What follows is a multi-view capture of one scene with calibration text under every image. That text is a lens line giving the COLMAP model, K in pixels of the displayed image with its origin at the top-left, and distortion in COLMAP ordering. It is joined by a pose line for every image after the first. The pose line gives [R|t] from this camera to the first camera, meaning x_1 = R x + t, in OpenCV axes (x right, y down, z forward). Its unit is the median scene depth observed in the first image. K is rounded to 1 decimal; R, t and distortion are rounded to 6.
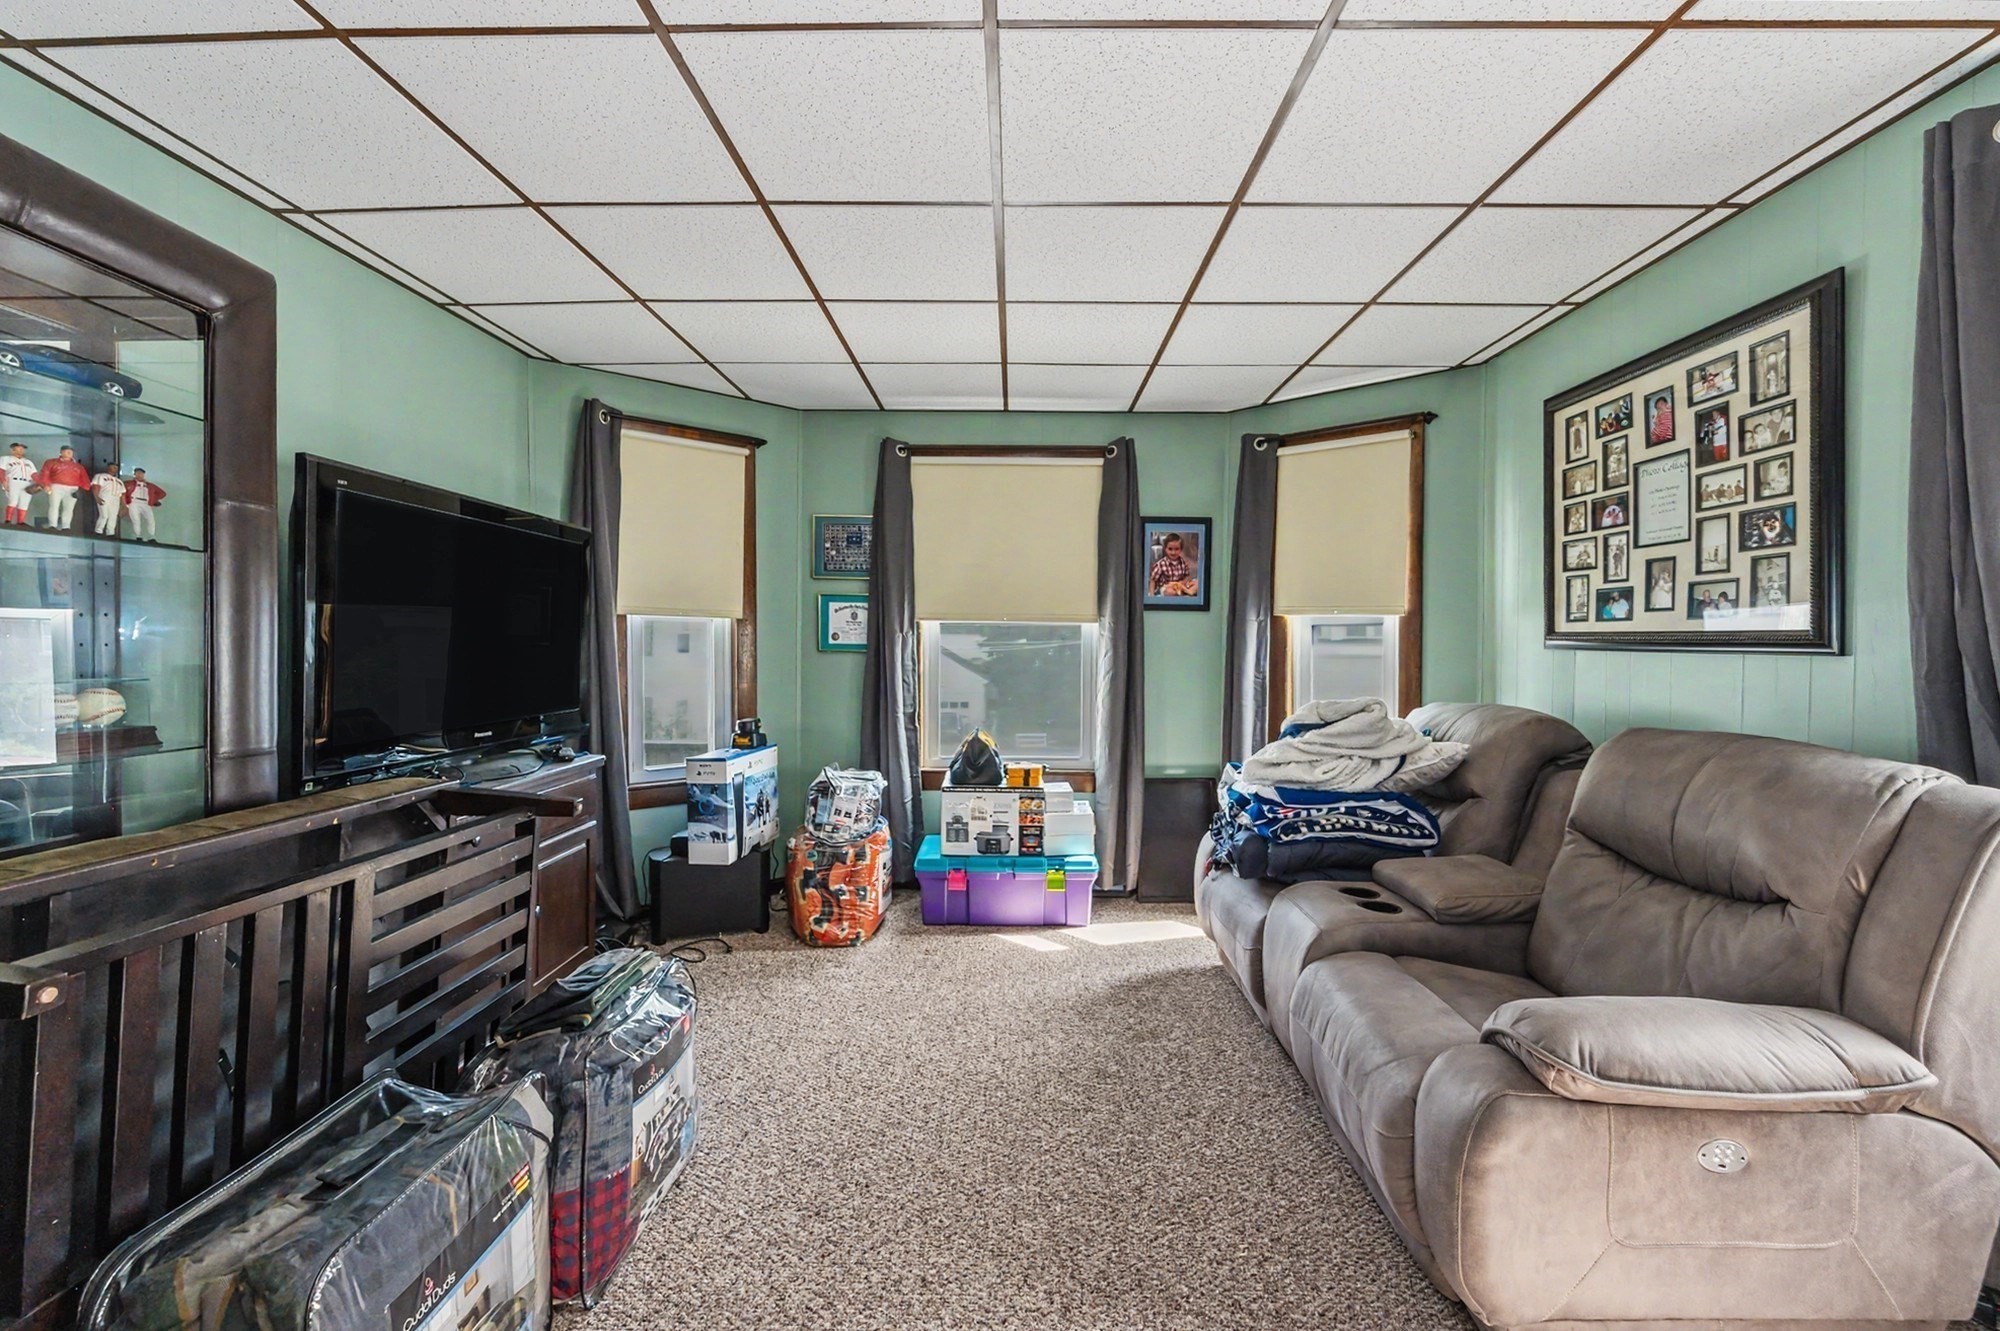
lens RADIAL K [[810.7, 0, 1000.0], [0, 810.7, 665.5], [0, 0, 1]] dist [0.001367, -0.000016]
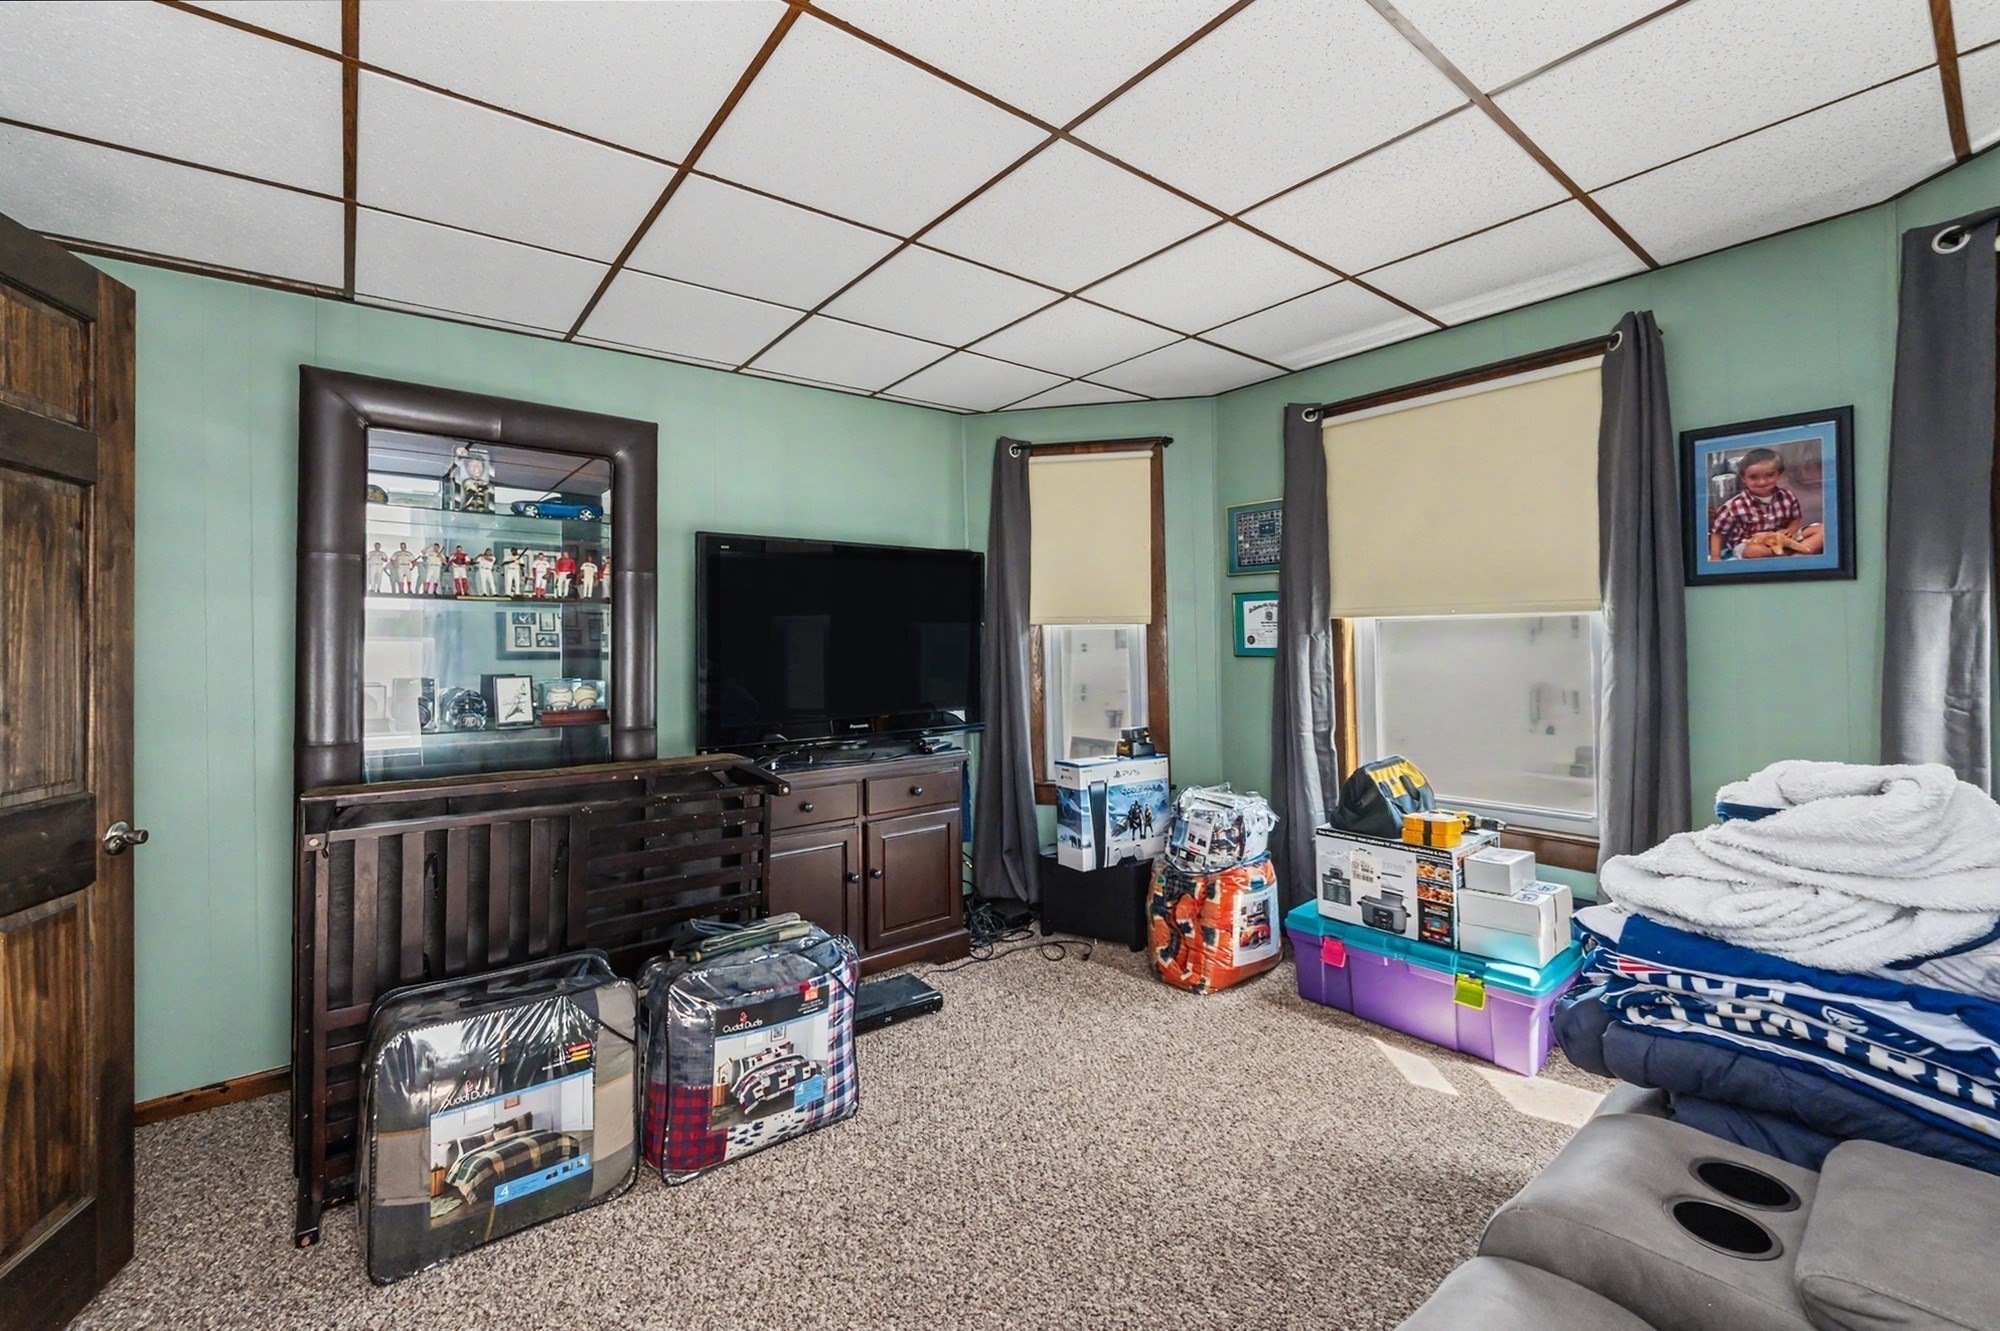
lens RADIAL K [[825.9, 0, 999.1], [0, 825.9, 642.5], [0, 0, 1]] dist [-0.002512, -0.000420]
pose [[0.636125, -0.017561, -0.771386, 0.365074], [-0.004115, 0.999650, -0.026151, -0.009588], [0.771575, 0.019810, 0.635830, 0.248280]]
